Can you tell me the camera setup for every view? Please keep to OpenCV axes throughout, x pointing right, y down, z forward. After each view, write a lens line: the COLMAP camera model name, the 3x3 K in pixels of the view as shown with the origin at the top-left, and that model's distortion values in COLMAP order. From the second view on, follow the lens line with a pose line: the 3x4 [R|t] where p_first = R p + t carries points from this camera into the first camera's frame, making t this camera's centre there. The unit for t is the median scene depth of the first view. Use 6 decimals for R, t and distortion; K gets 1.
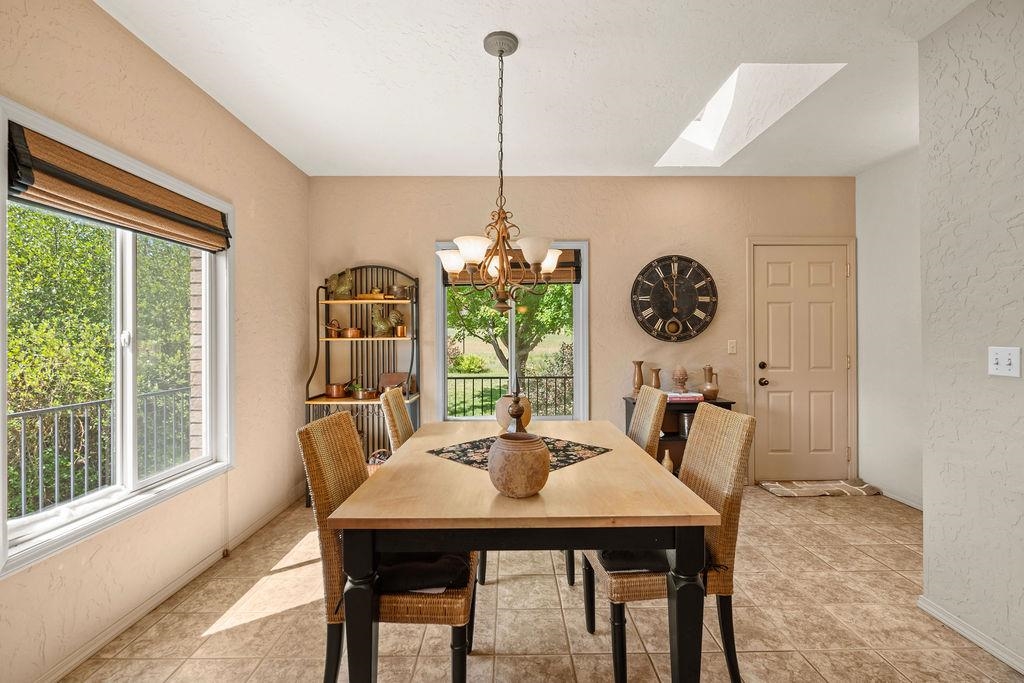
lens RADIAL K [[452.2, 0, 513.1], [0, 452.2, 339.4], [0, 0, 1]] dist [0.001300, 0.000227]
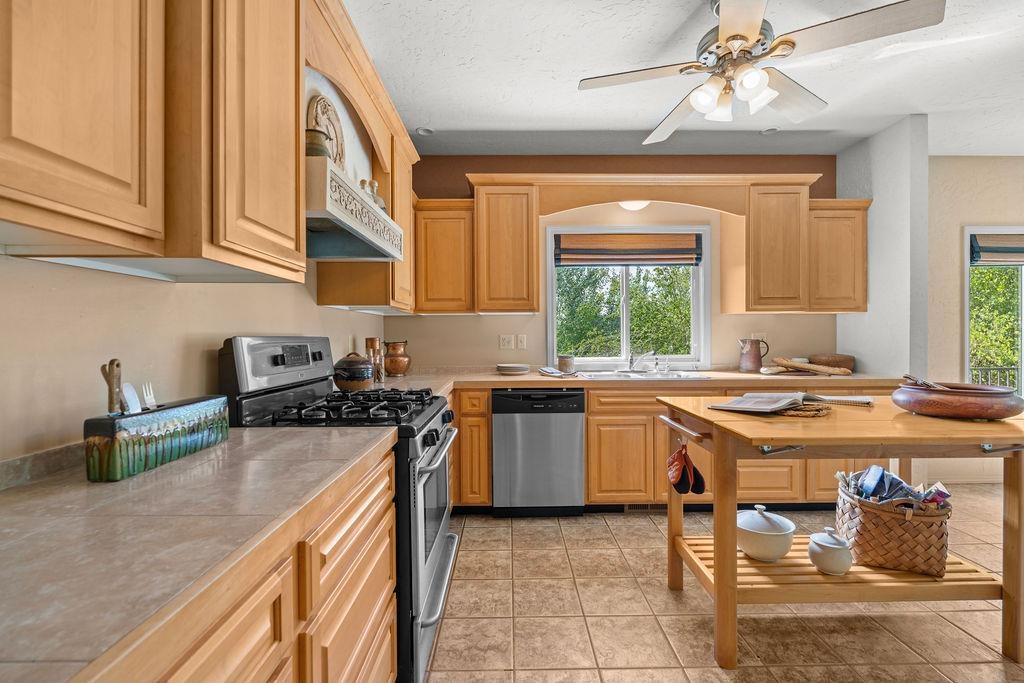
lens RADIAL K [[452.2, 0, 515.3], [0, 452.2, 336.0], [0, 0, 1]] dist [0.001300, 0.000227]
pose [[0.009827, 0.000659, -0.999951, 0.426349], [0.010186, 0.999948, 0.000759, 0.011178], [0.999900, -0.010193, 0.009820, -0.484411]]
